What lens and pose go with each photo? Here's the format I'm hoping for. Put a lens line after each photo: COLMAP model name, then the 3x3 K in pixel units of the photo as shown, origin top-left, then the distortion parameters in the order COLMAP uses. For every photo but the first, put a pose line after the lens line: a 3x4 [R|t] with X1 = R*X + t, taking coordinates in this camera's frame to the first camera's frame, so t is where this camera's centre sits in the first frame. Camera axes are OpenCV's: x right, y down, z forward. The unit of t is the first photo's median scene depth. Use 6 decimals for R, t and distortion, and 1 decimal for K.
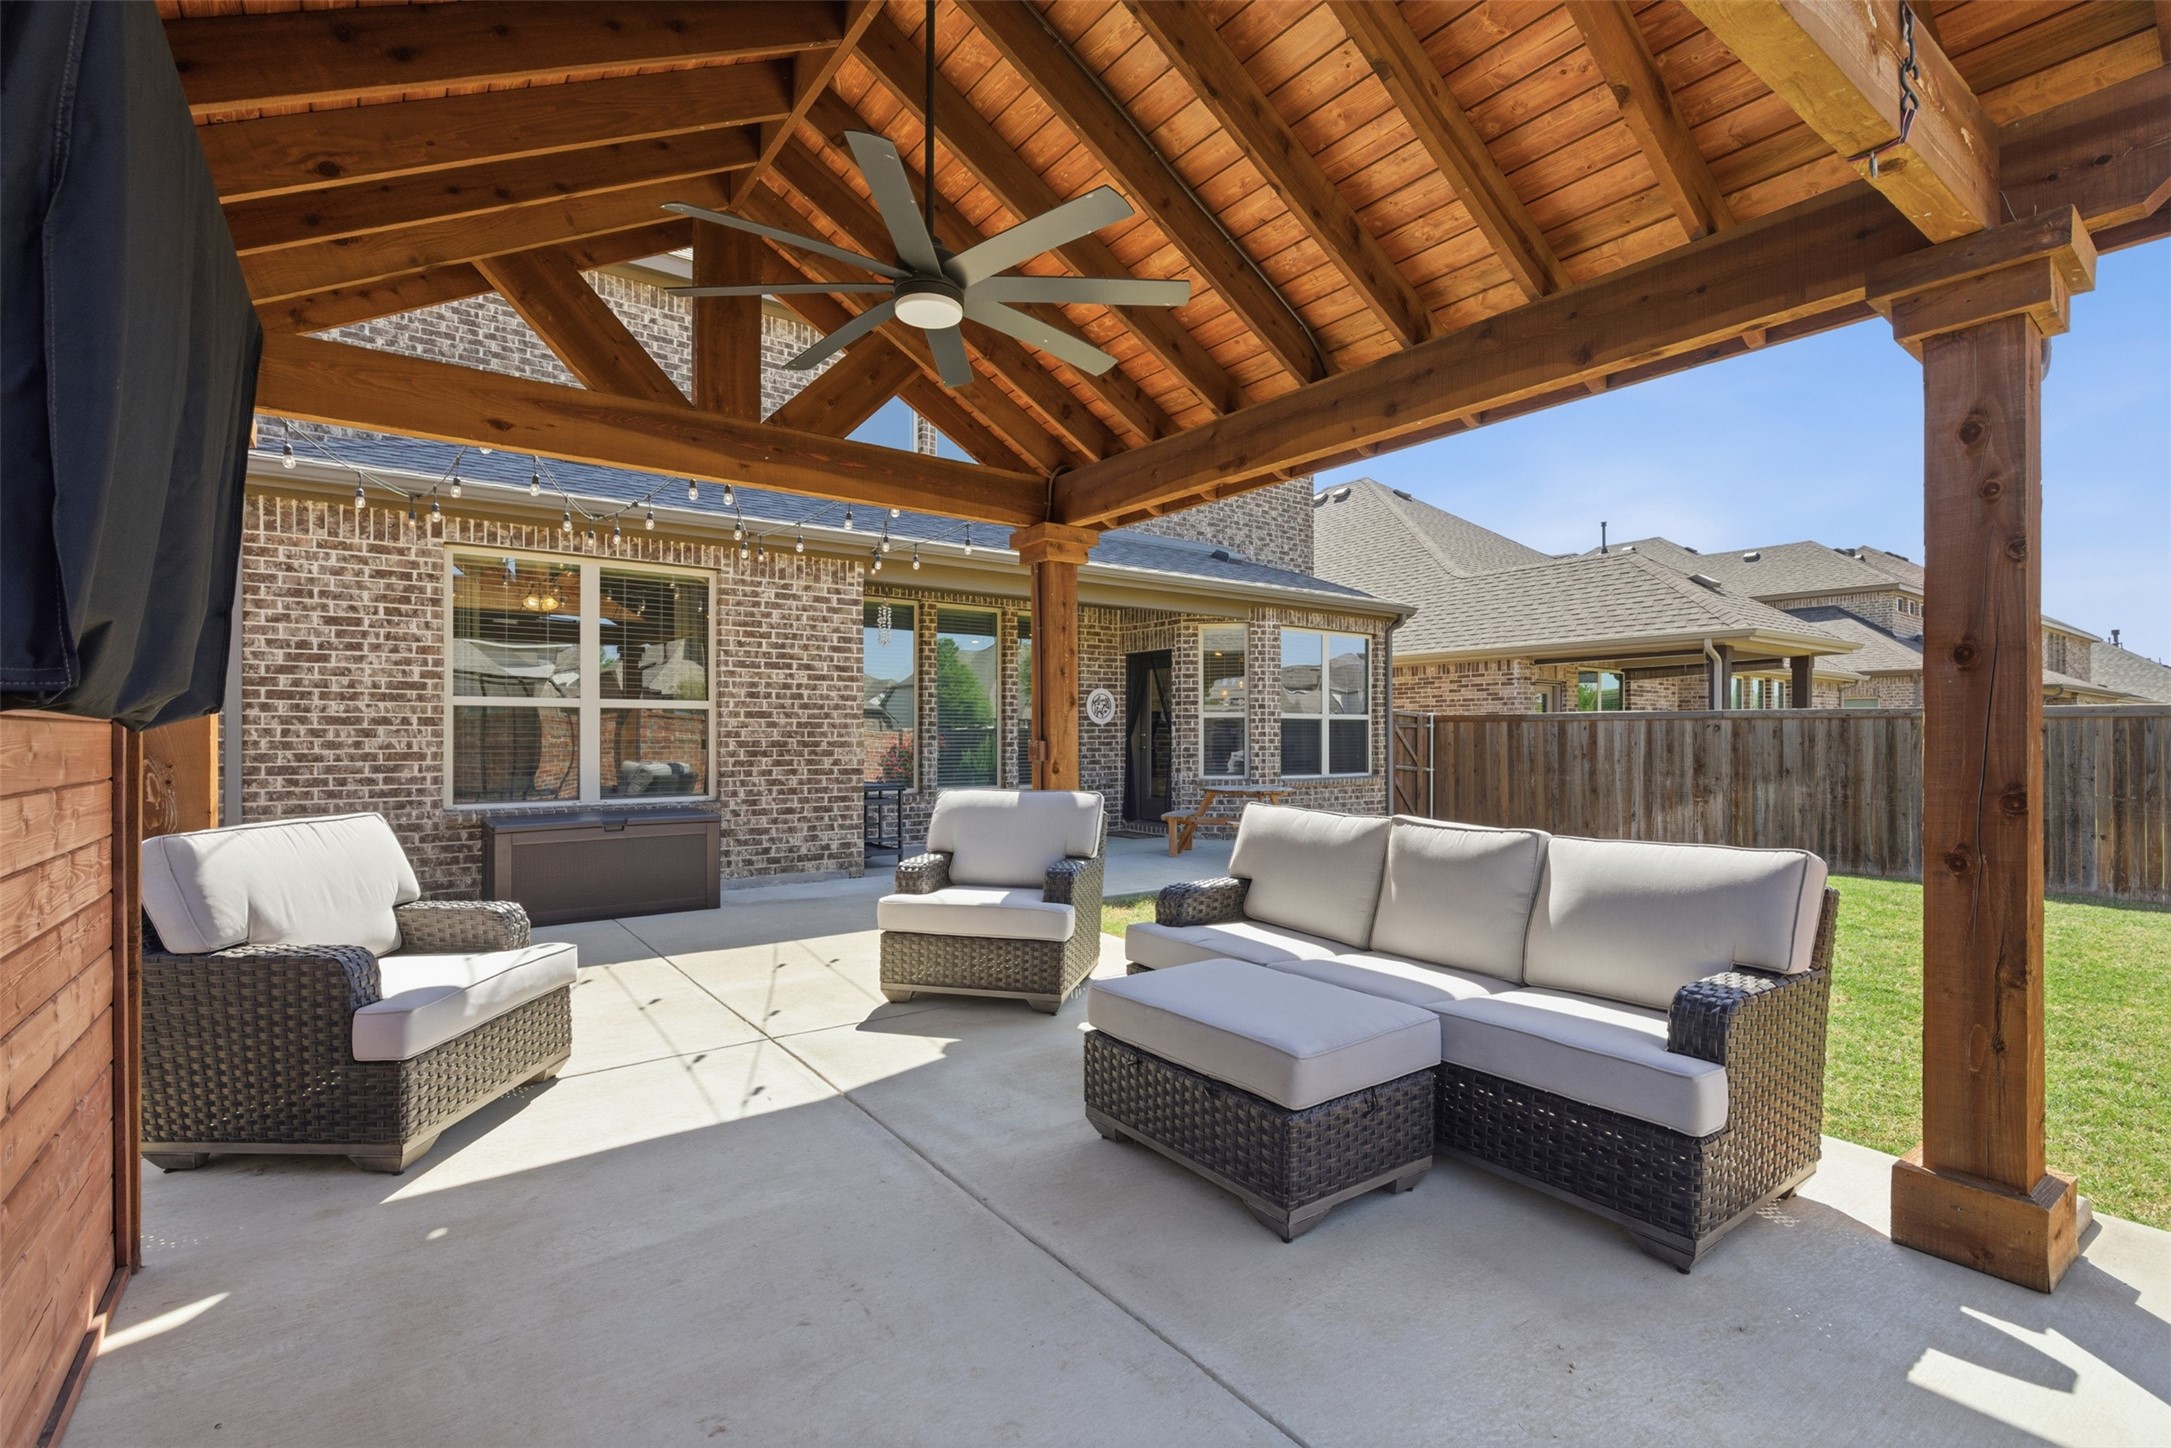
lens RADIAL K [[991.8, 0, 1085.5], [0, 991.8, 724.0], [0, 0, 1]] dist [-0.003377, -0.000374]
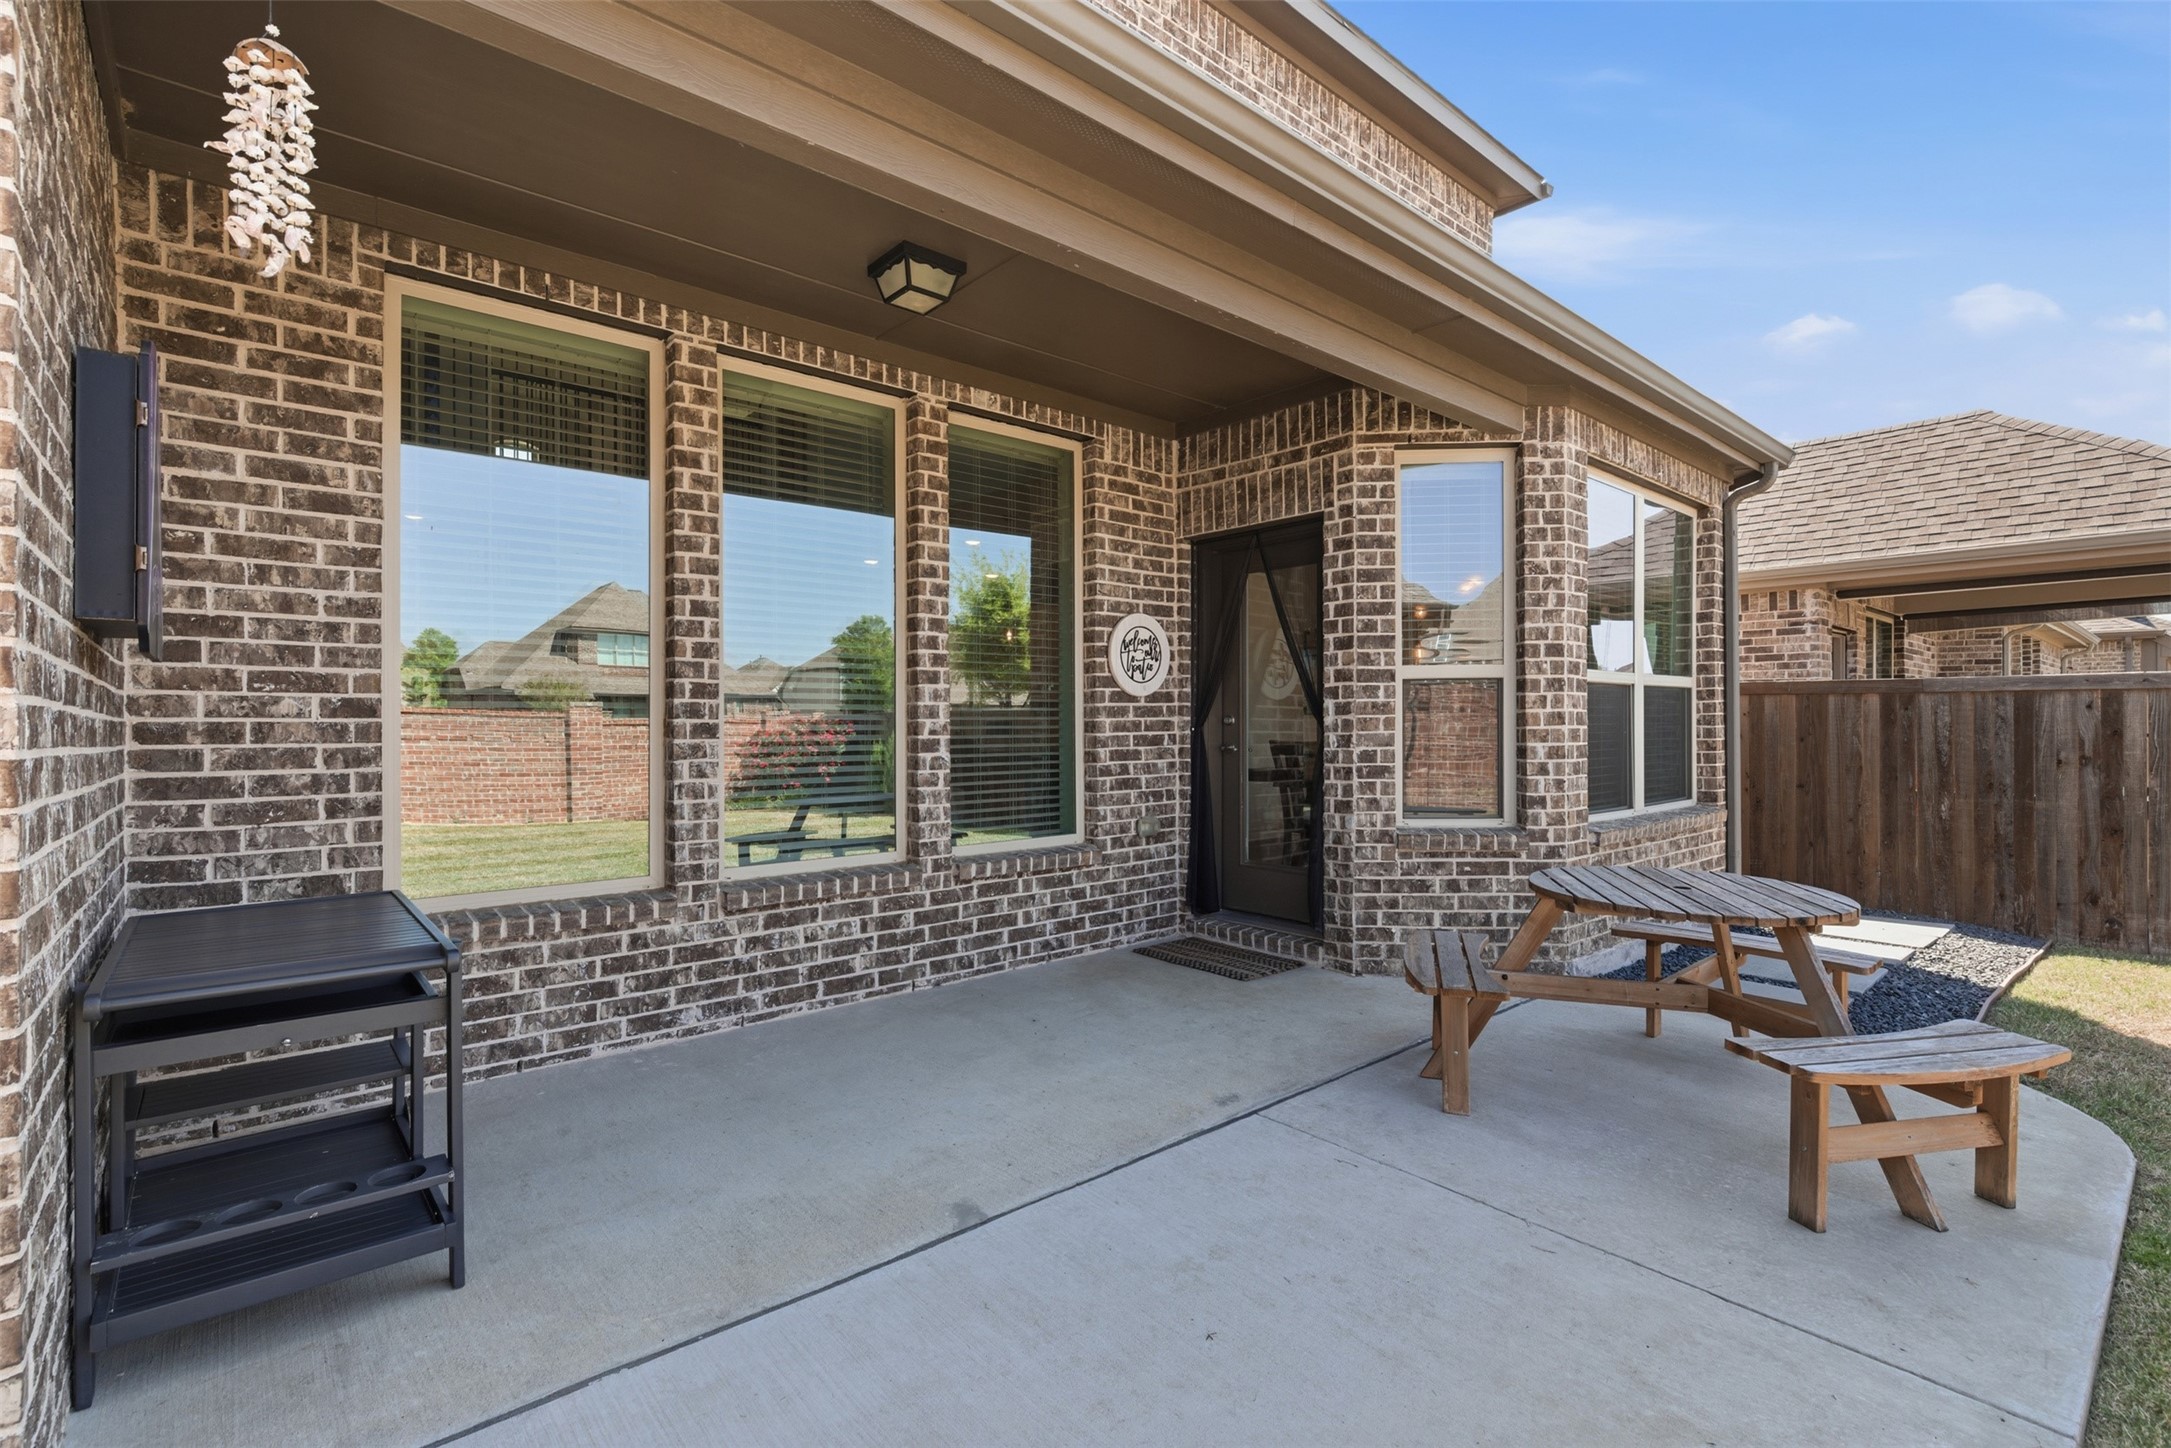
lens RADIAL K [[986.0, 0, 1080.2], [0, 986.0, 723.8], [0, 0, 1]] dist [-0.004968, 0.000487]
pose [[0.997164, -0.002223, 0.075221, -0.042981], [0.001099, 0.999887, 0.014974, 0.005768], [-0.075245, -0.014849, 0.997054, 0.568759]]
